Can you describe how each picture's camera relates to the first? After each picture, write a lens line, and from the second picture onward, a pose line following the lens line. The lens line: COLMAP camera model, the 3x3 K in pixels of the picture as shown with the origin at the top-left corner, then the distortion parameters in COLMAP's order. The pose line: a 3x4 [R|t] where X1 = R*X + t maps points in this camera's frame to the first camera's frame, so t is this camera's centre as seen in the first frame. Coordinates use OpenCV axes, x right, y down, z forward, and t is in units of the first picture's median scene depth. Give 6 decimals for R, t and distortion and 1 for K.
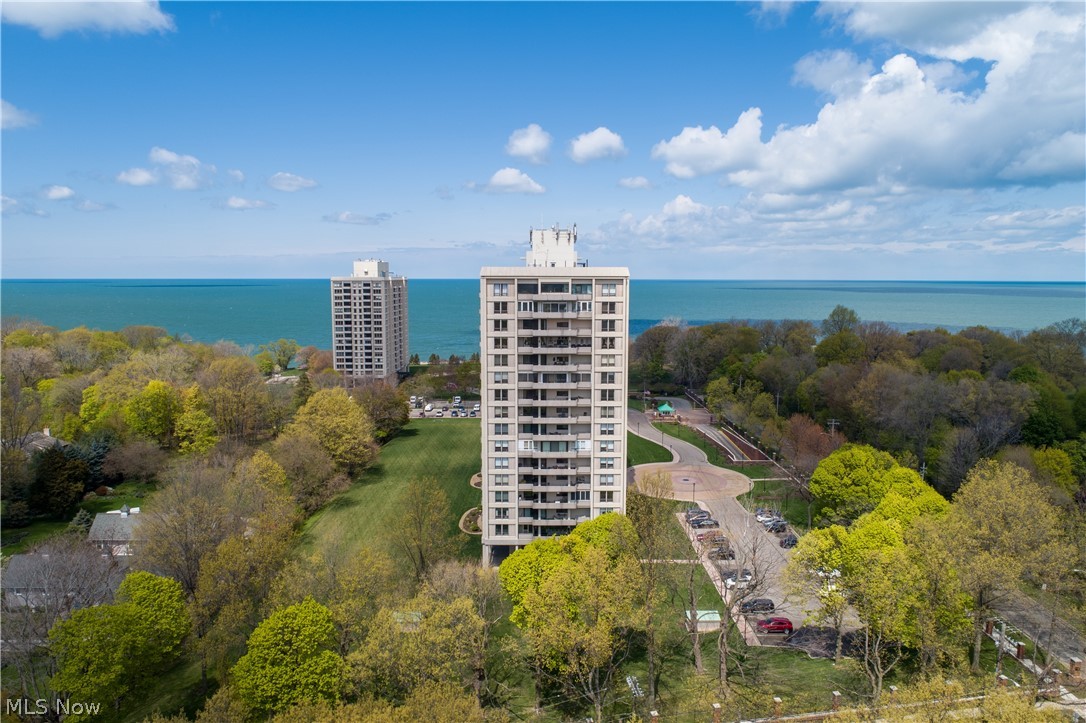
lens RADIAL K [[750.8, 0, 543.0], [0, 750.8, 361.5], [0, 0, 1]] dist [-0.002746, -0.001193]
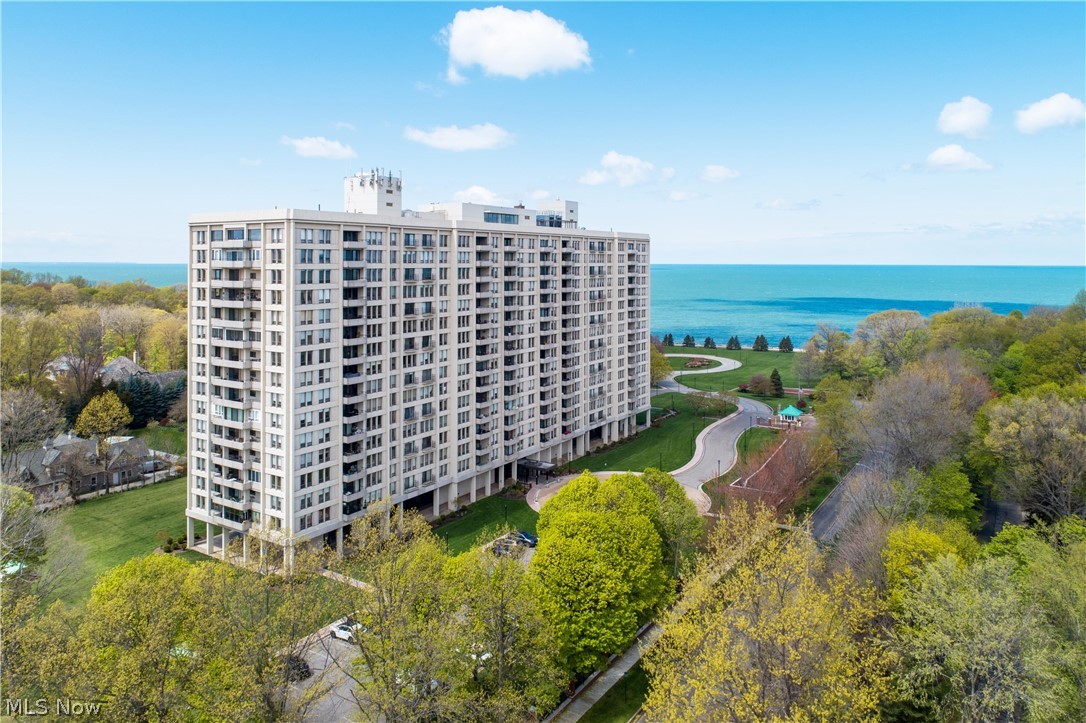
lens RADIAL K [[763.7, 0, 571.0], [0, 763.7, 274.4], [0, 0, 1]] dist [-0.004372, -0.001493]
pose [[0.842850, 0.009117, -0.538071, 0.285877], [-0.065756, 0.994109, -0.086158, 0.000721], [0.534116, 0.107999, 0.838485, 0.154000]]
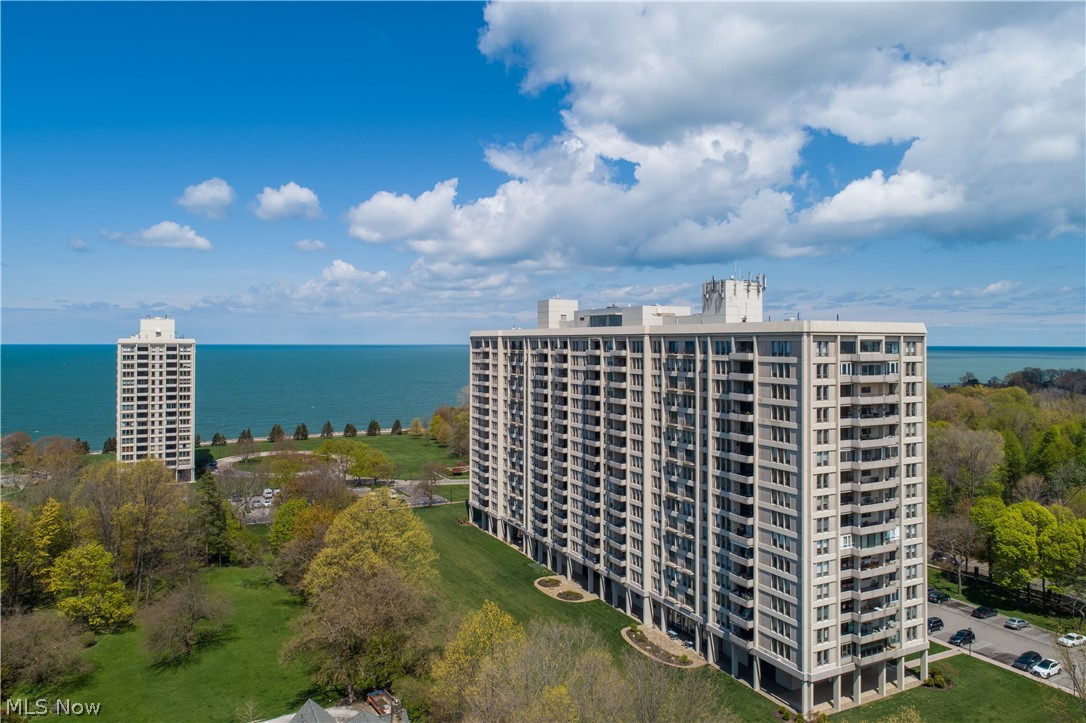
lens RADIAL K [[744.4, 0, 545.0], [0, 744.4, 337.9], [0, 0, 1]] dist [-0.002483, -0.001359]
pose [[0.895014, 0.002360, 0.446033, -0.230405], [0.049928, 0.993172, -0.105440, -0.012764], [-0.443236, 0.116640, 0.888784, 0.142498]]
